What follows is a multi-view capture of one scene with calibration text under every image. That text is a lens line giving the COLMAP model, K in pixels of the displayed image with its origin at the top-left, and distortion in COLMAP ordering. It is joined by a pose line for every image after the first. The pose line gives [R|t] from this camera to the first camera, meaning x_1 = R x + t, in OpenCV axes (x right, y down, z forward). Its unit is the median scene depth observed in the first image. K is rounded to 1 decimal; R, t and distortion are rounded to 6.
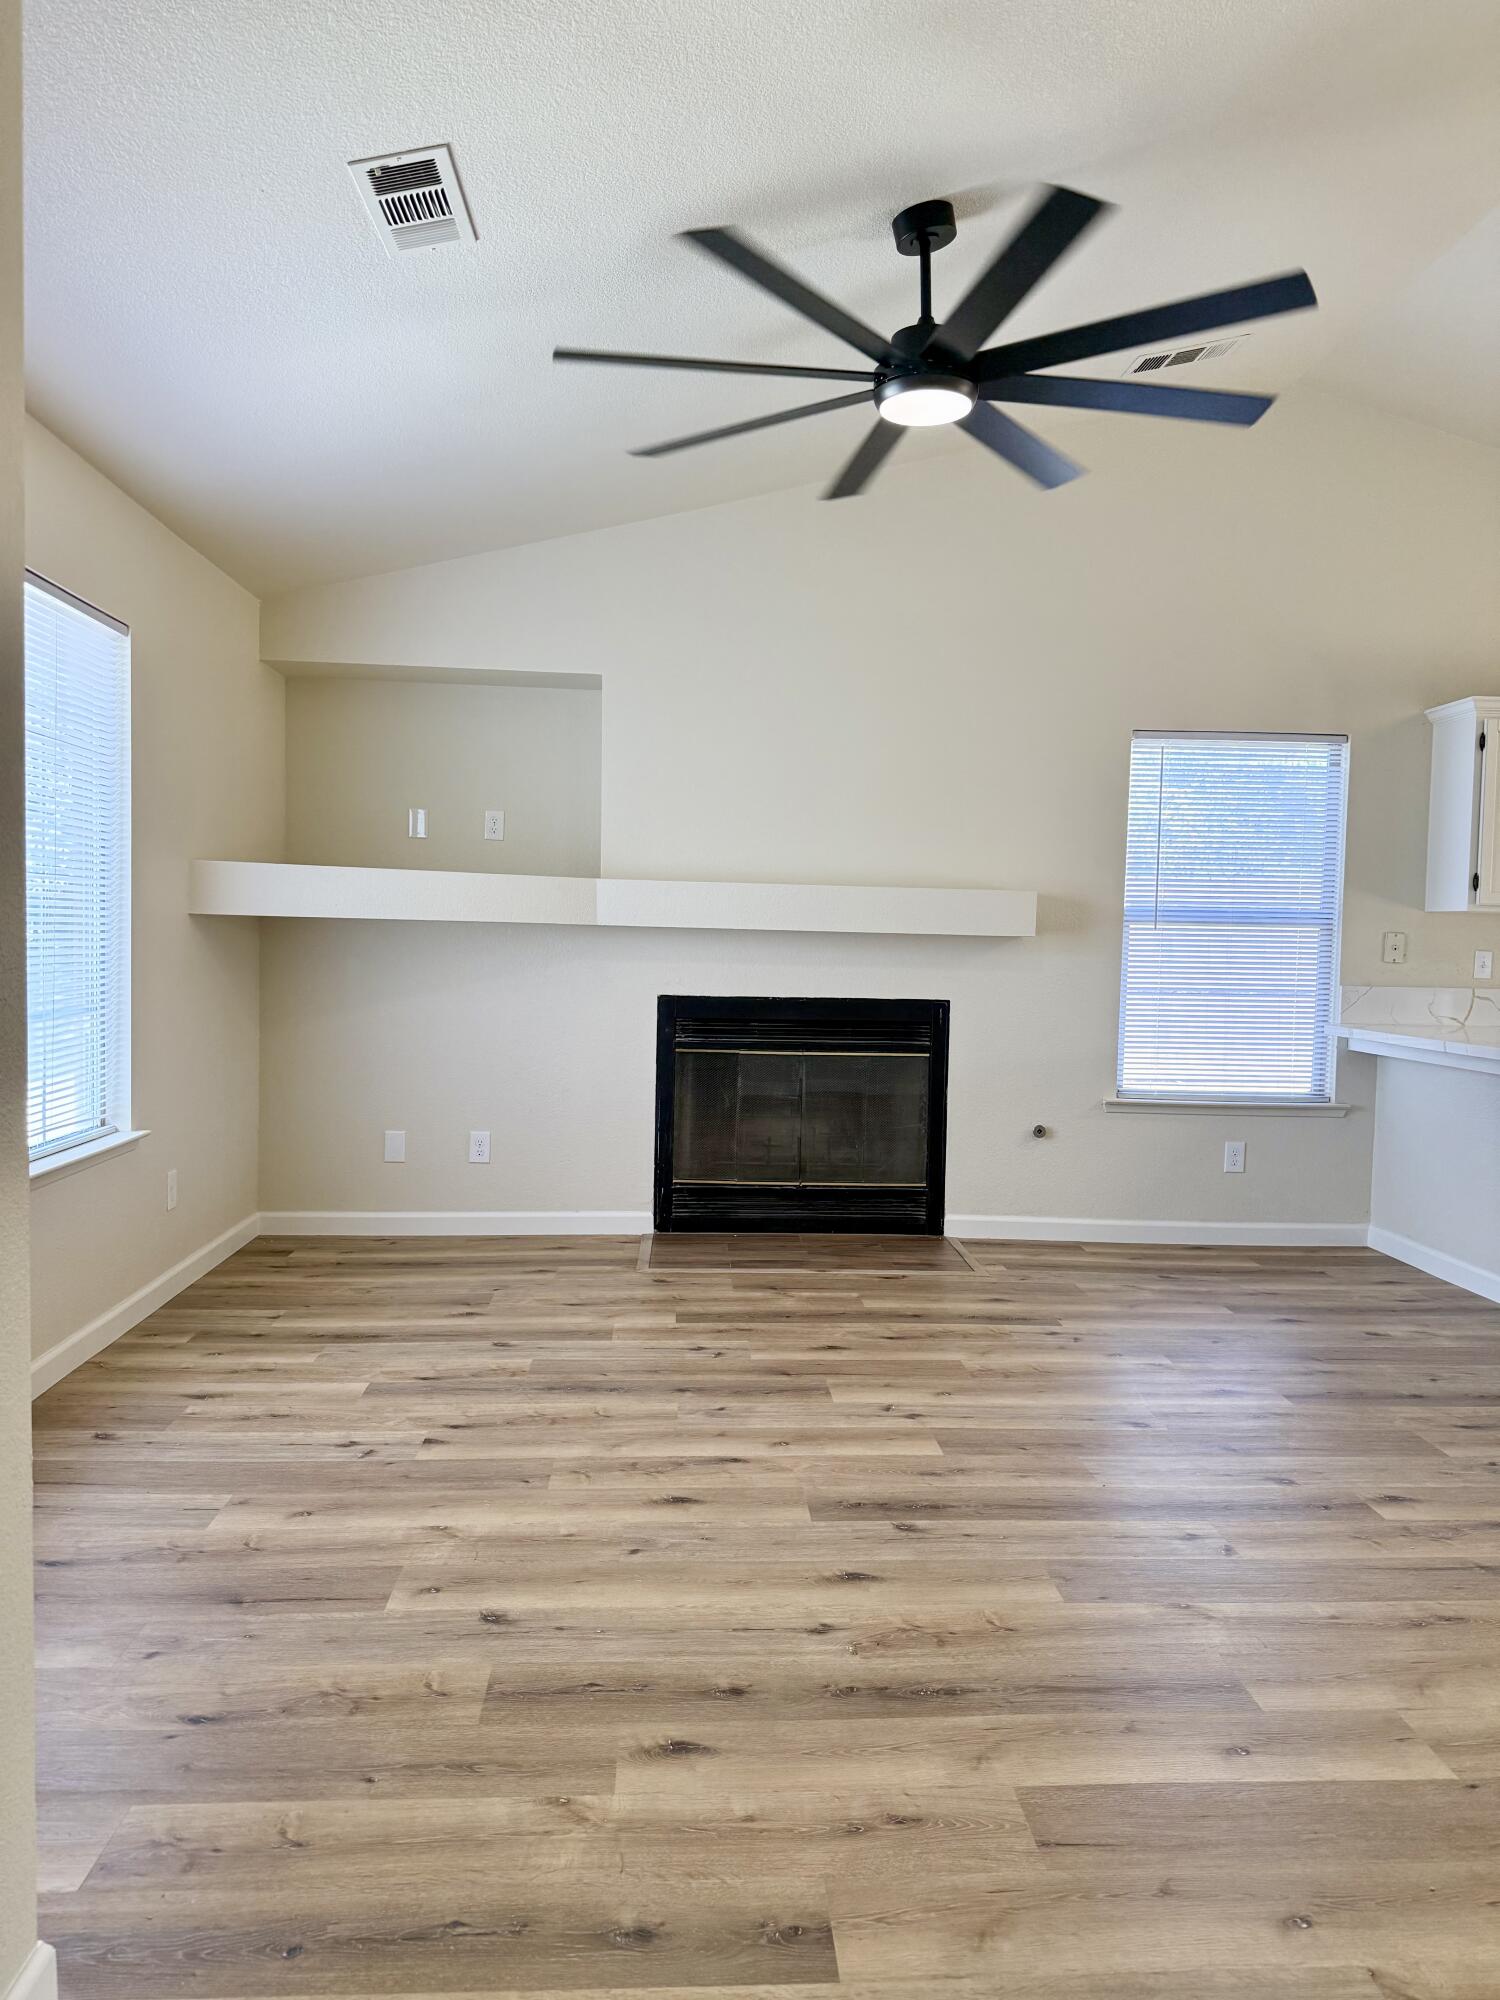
lens RADIAL K [[1401.9, 0, 778.7], [0, 1401.9, 1008.8], [0, 0, 1]] dist [0.129478, -0.206145]
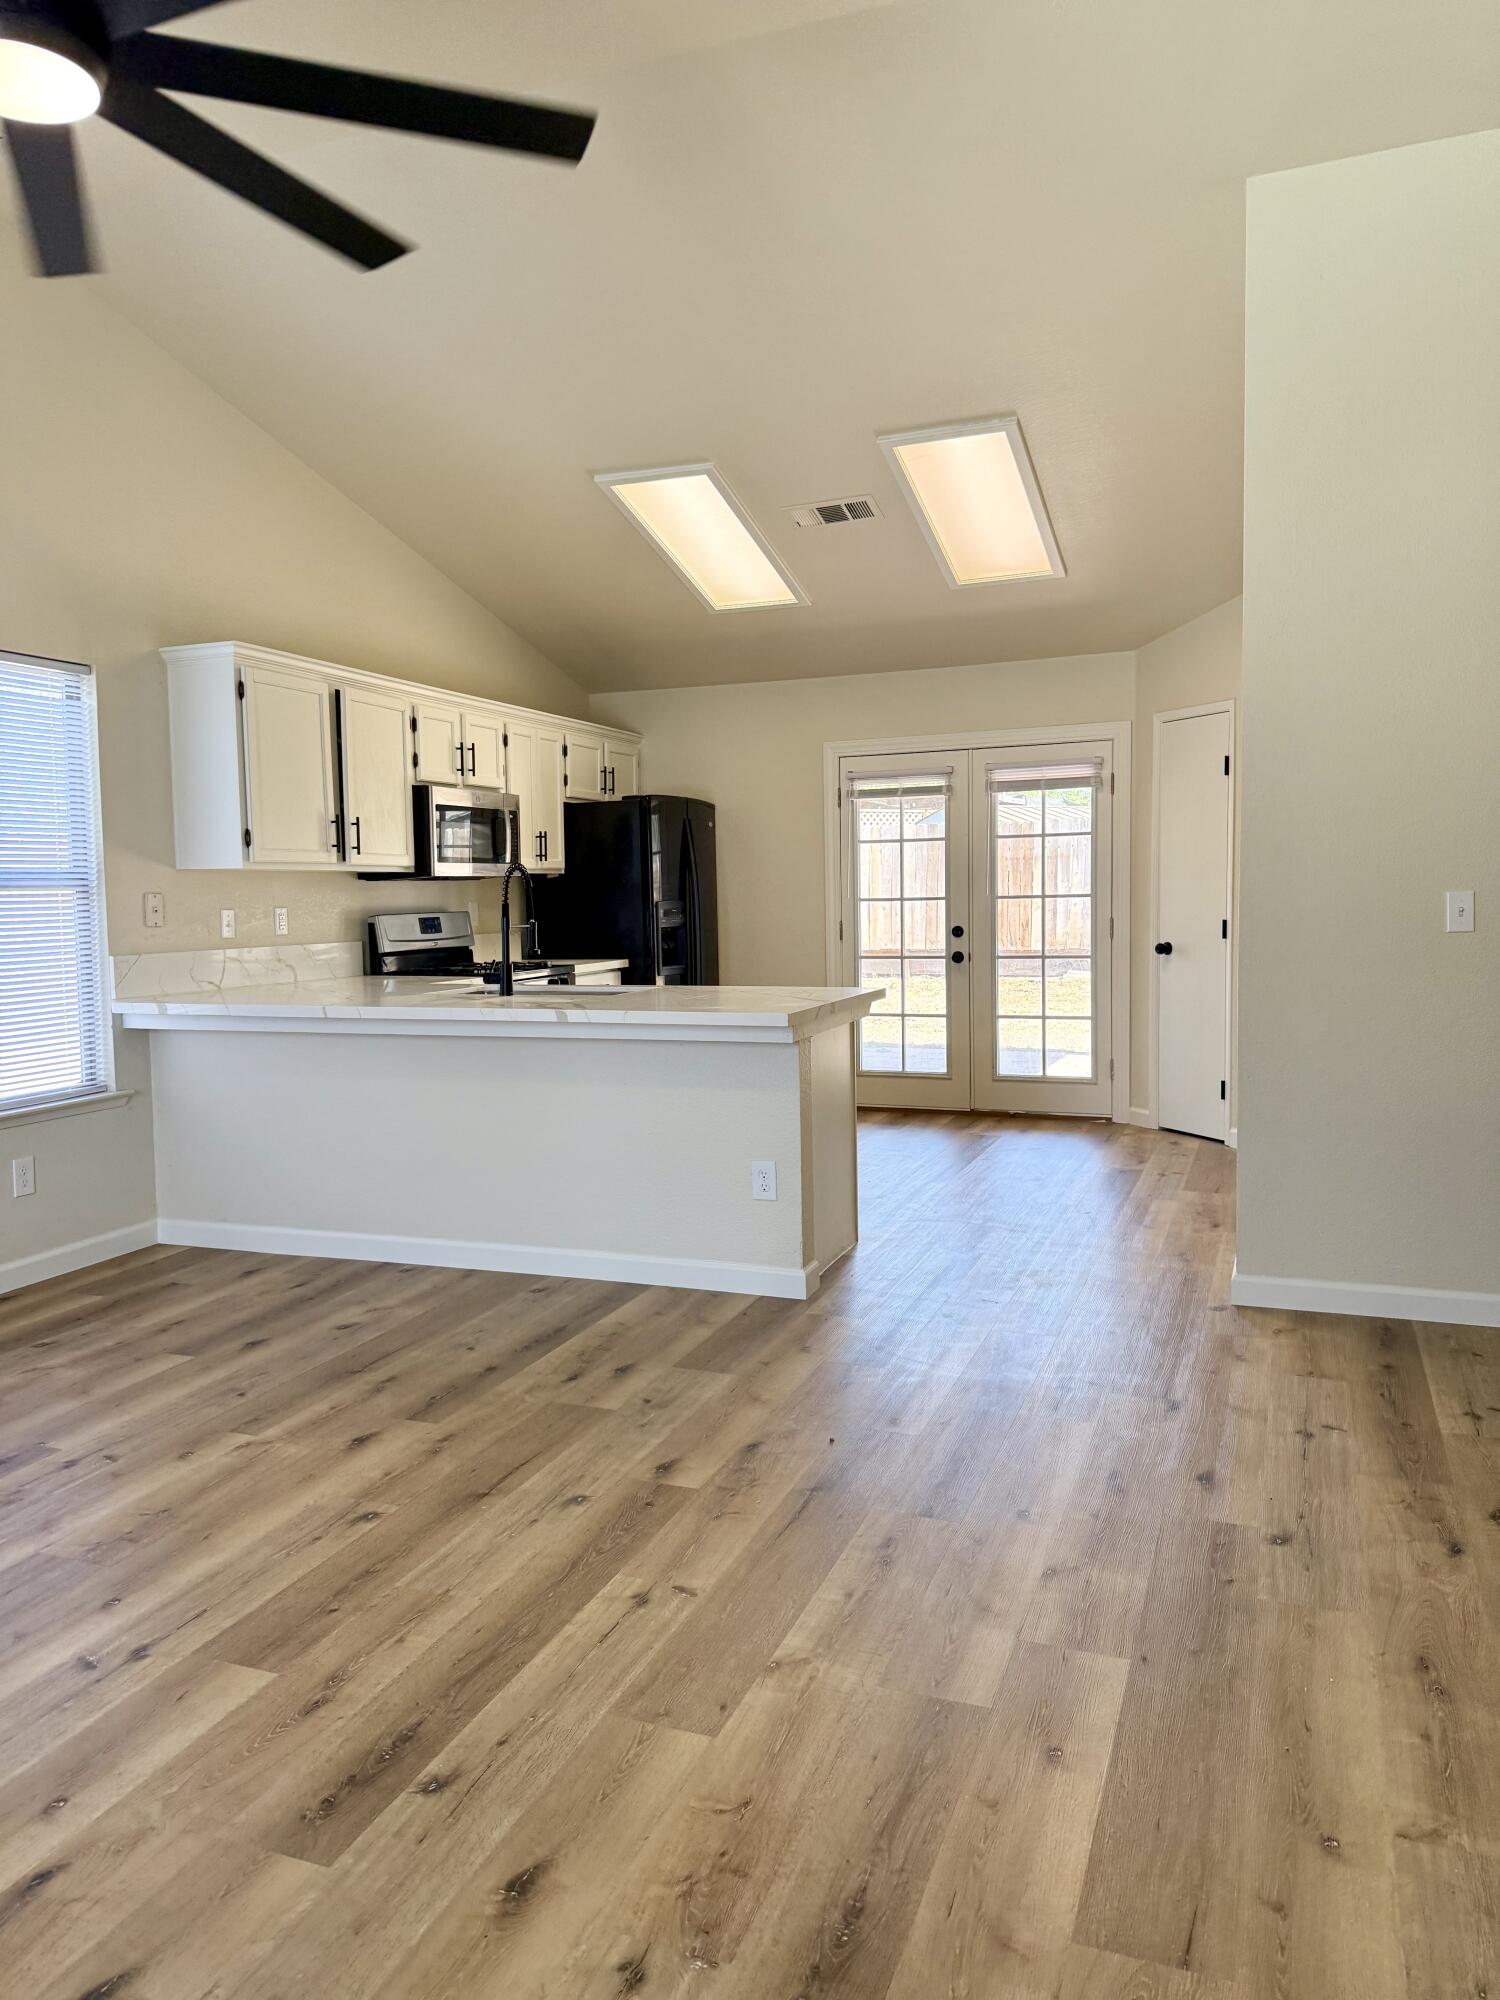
lens RADIAL K [[1397.4, 0, 745.3], [0, 1397.4, 991.0], [0, 0, 1]] dist [0.064379, -0.101698]
pose [[0.435130, -0.092604, 0.895593, -0.321957], [0.071744, 0.995100, 0.068036, -0.039602], [-0.897505, 0.034649, 0.439641, 0.425890]]
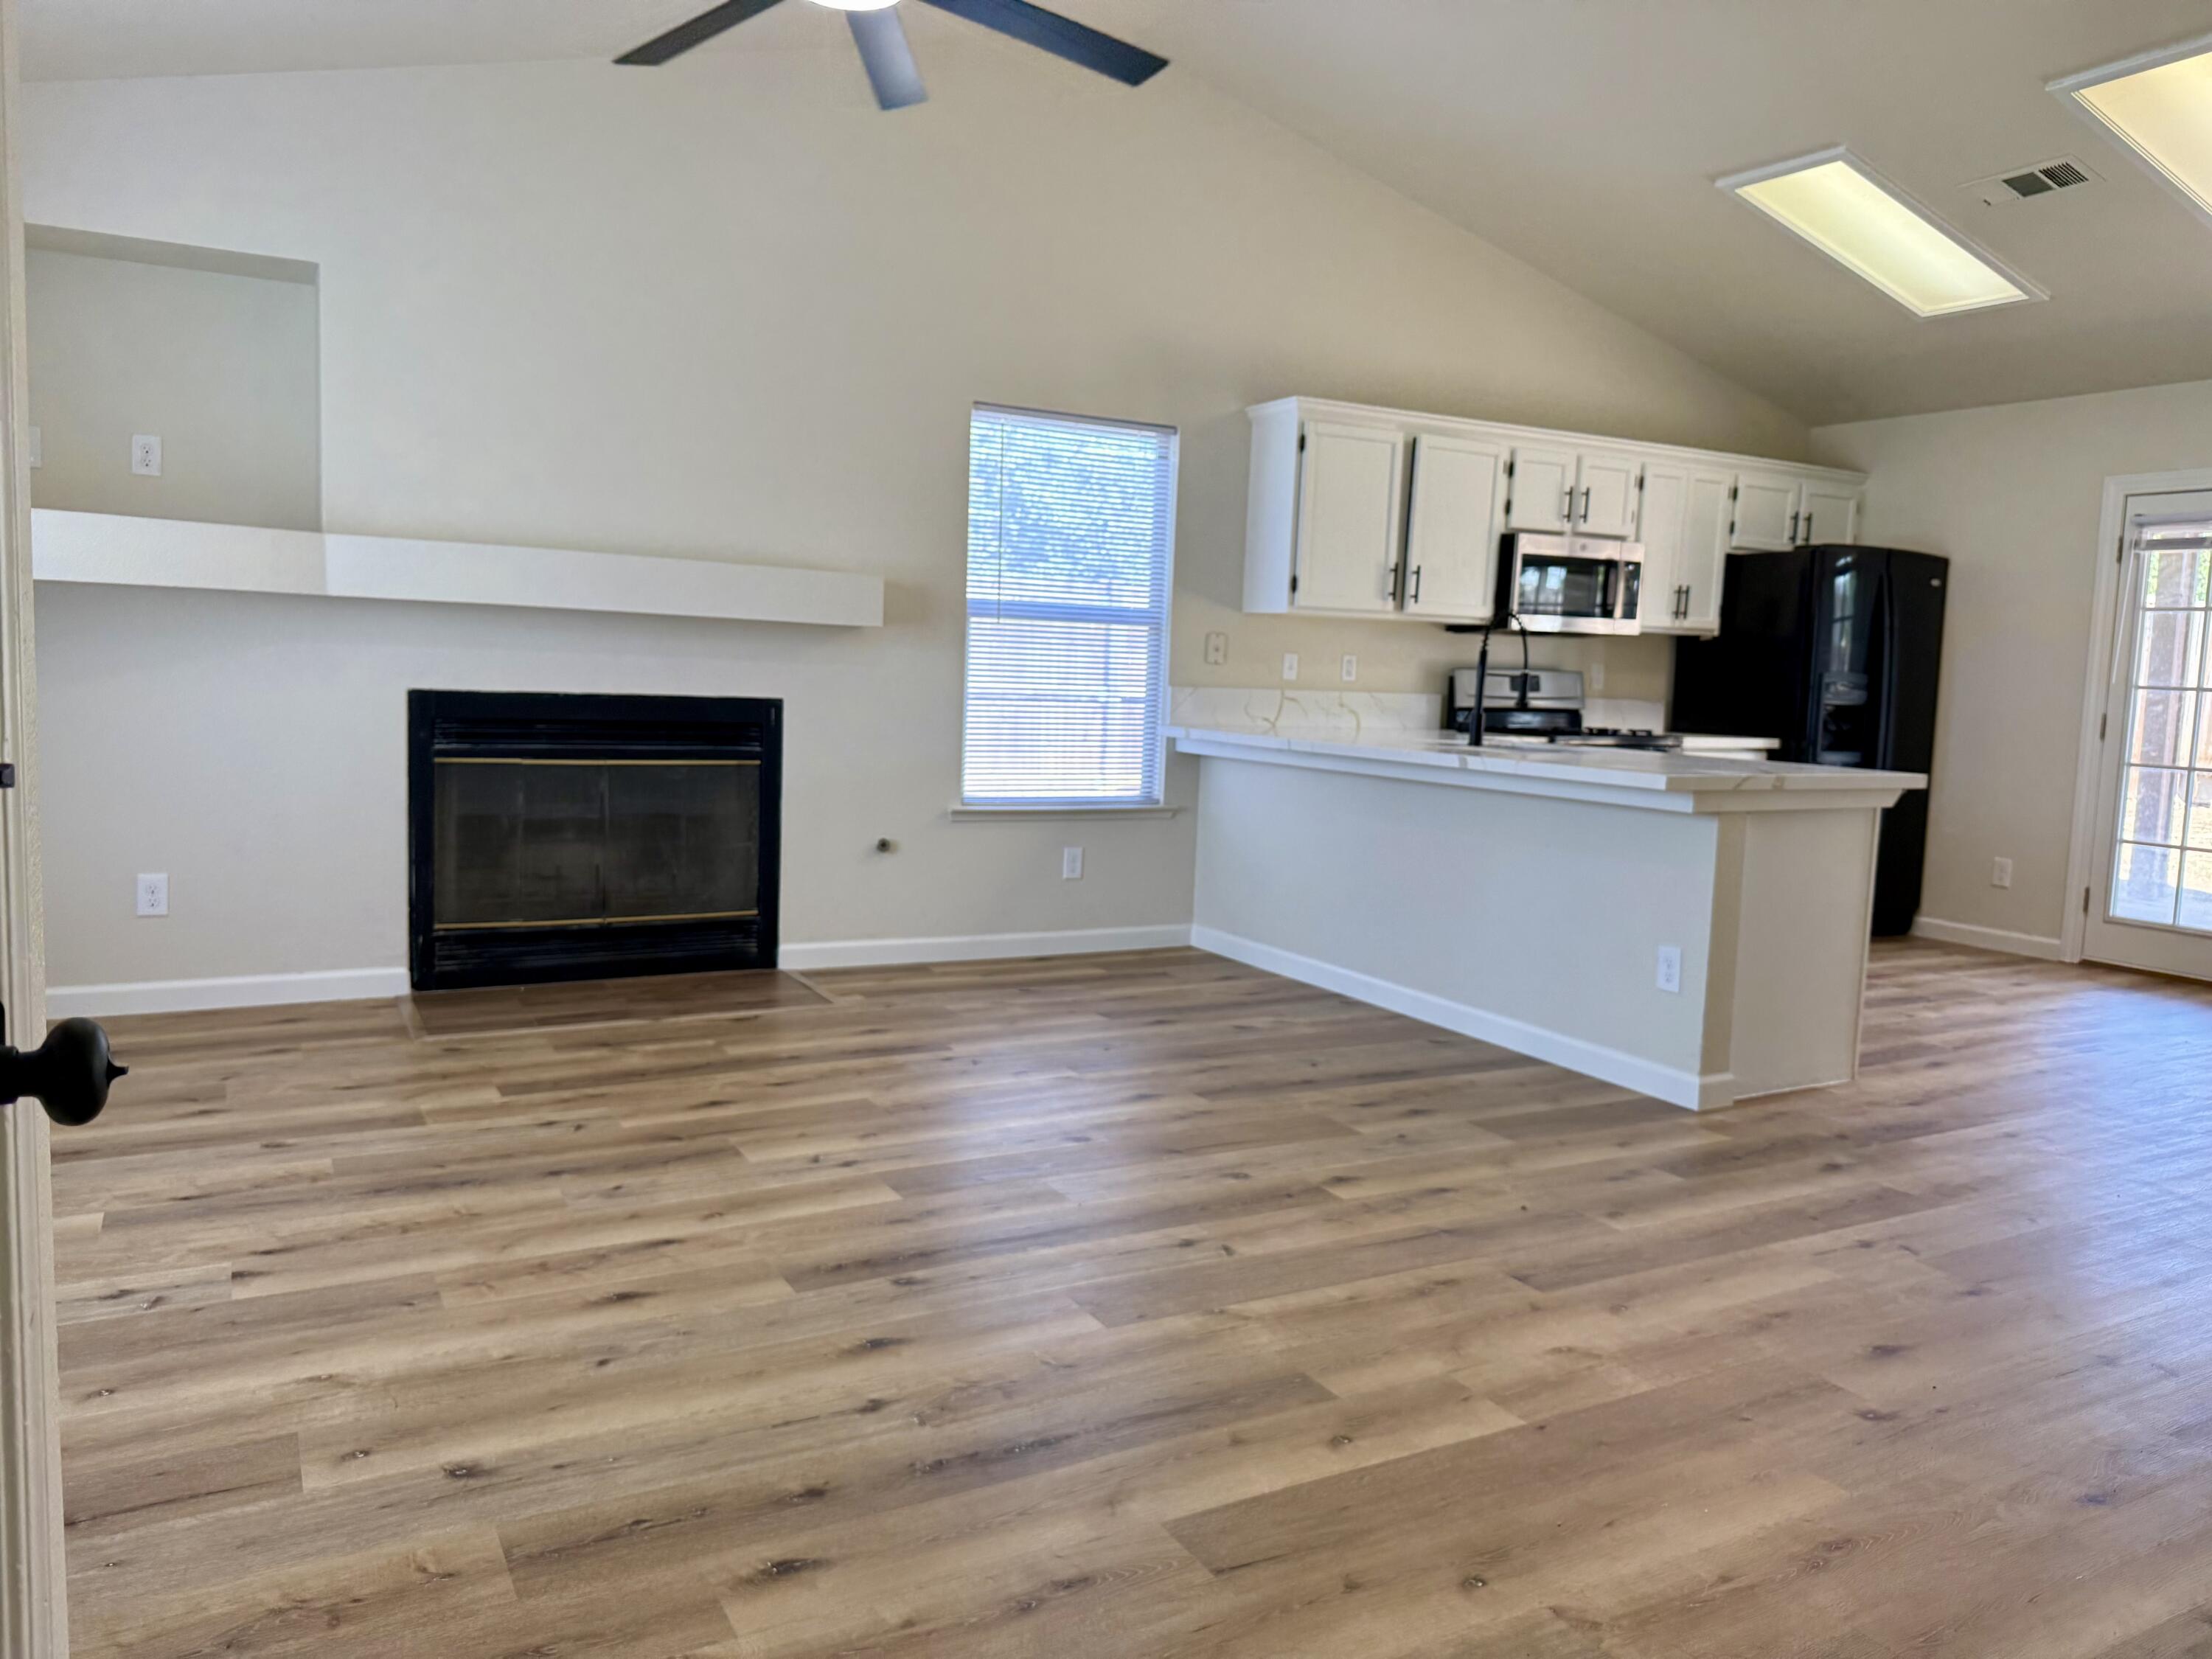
lens RADIAL K [[1550.5, 0, 1106.4], [0, 1550.5, 822.2], [0, 0, 1]] dist [0.129478, -0.206145]
pose [[0.907722, -0.031349, 0.418400, -0.151628], [0.004562, 0.997883, 0.064870, 0.012149], [-0.419548, -0.056975, 0.905943, 0.059531]]
